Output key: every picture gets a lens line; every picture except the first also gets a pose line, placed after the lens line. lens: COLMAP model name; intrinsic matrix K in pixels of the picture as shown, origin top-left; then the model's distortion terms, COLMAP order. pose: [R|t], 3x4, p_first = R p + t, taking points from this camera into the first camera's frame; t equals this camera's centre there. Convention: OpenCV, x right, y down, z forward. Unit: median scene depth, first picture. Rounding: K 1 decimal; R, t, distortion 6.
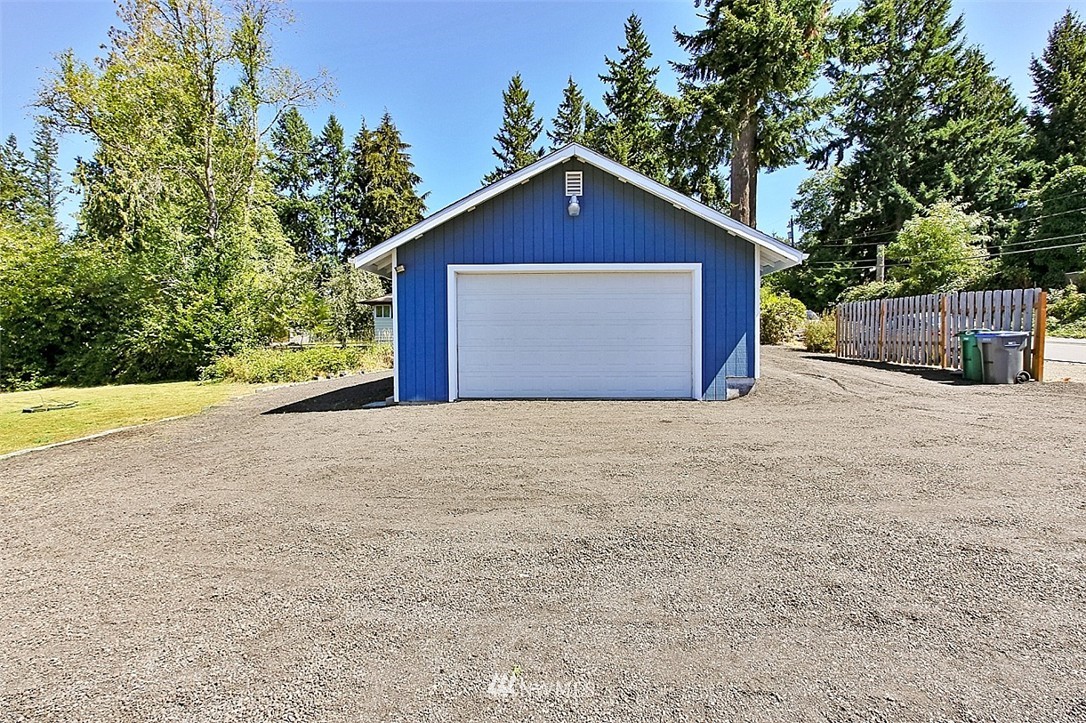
lens RADIAL K [[525.7, 0, 541.7], [0, 525.7, 351.7], [0, 0, 1]] dist [-0.032499, 0.021434]
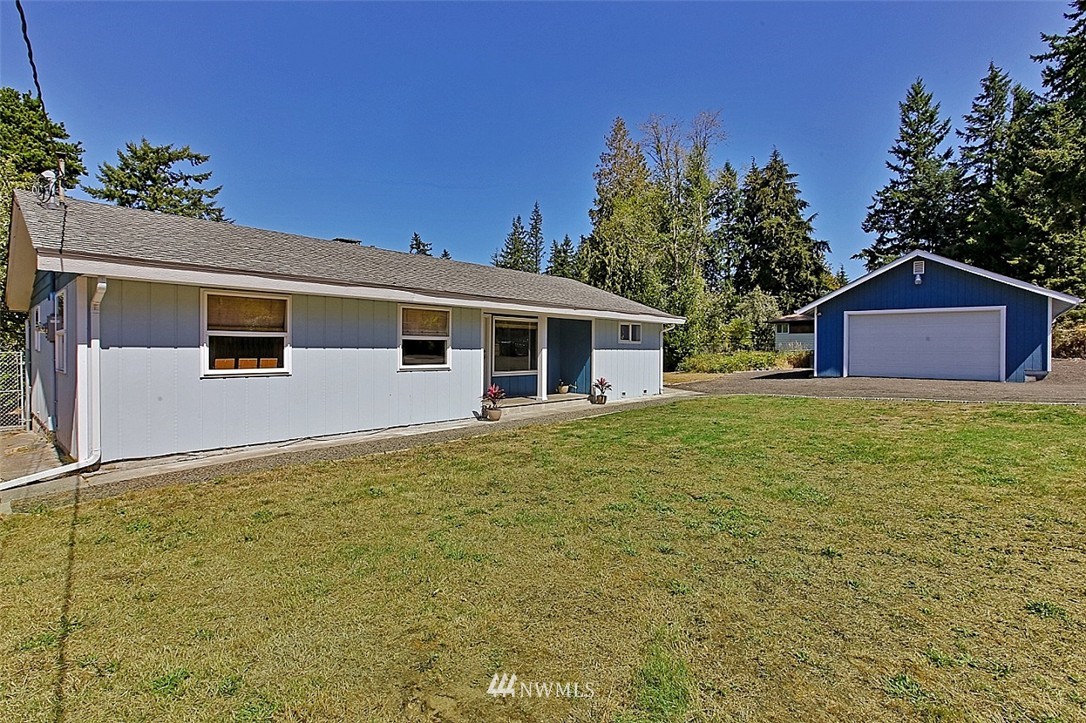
lens RADIAL K [[517.9, 0, 541.4], [0, 517.9, 350.7], [0, 0, 1]] dist [-0.029602, 0.019687]
pose [[0.772350, 0.013201, -0.635060, 0.028238], [-0.028794, 0.999484, -0.014243, 0.008349], [0.634544, 0.029287, 0.772332, -0.199157]]
